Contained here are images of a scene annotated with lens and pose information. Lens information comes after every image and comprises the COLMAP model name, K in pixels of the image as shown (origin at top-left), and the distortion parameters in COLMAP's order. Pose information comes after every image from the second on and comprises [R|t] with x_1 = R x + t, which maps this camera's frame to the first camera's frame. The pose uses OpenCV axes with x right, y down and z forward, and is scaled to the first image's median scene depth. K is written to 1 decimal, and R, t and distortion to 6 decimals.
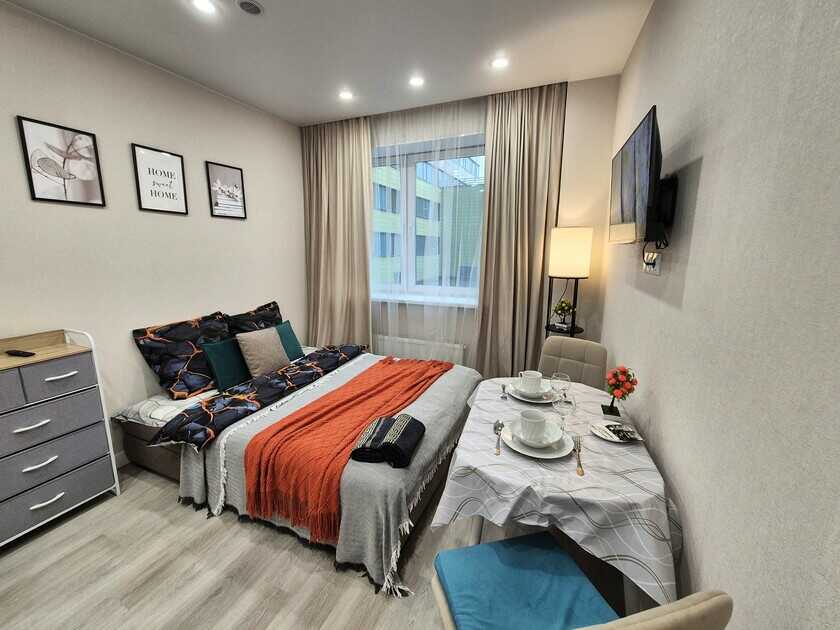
lens RADIAL K [[346.6, 0, 415.7], [0, 346.6, 312.1], [0, 0, 1]] dist [0.000517, 0.000084]
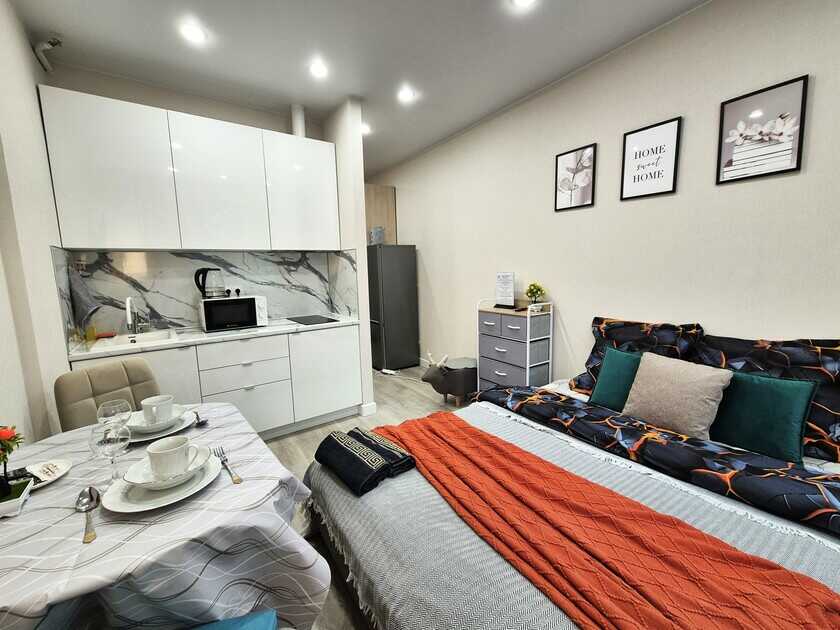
lens RADIAL K [[346.6, 0, 415.7], [0, 346.6, 312.1], [0, 0, 1]] dist [0.000517, 0.000084]
pose [[-0.537186, 0.126779, -0.833882, 0.416013], [-0.125010, 0.965754, 0.227359, -0.148812], [0.834149, 0.226378, -0.502941, 1.158319]]
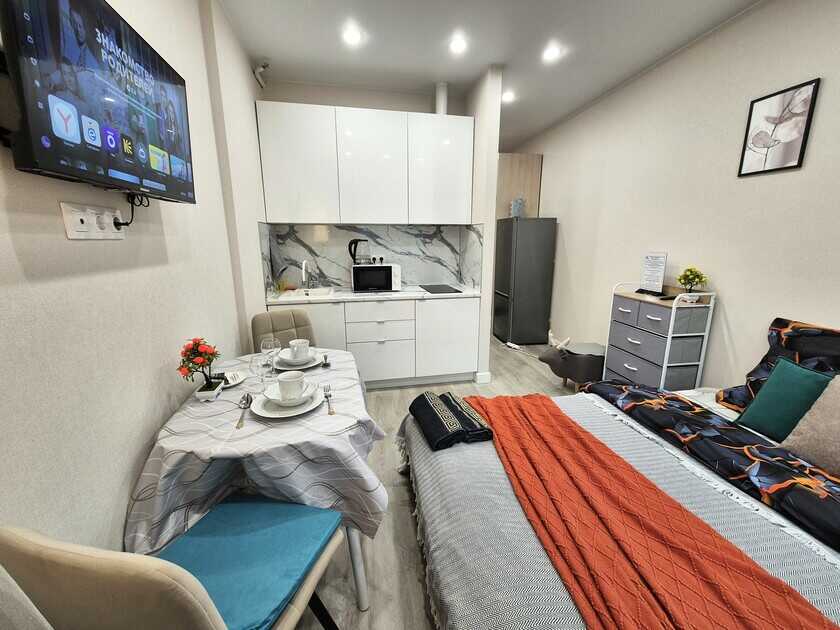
lens RADIAL K [[337.4, 0, 420.2], [0, 337.4, 310.9], [0, 0, 1]] dist [0.000879, -0.000261]
pose [[-0.836700, 0.120961, -0.534136, 0.356691], [-0.094809, 0.928586, 0.358803, -0.185624], [0.539393, 0.350851, -0.765479, 1.244019]]
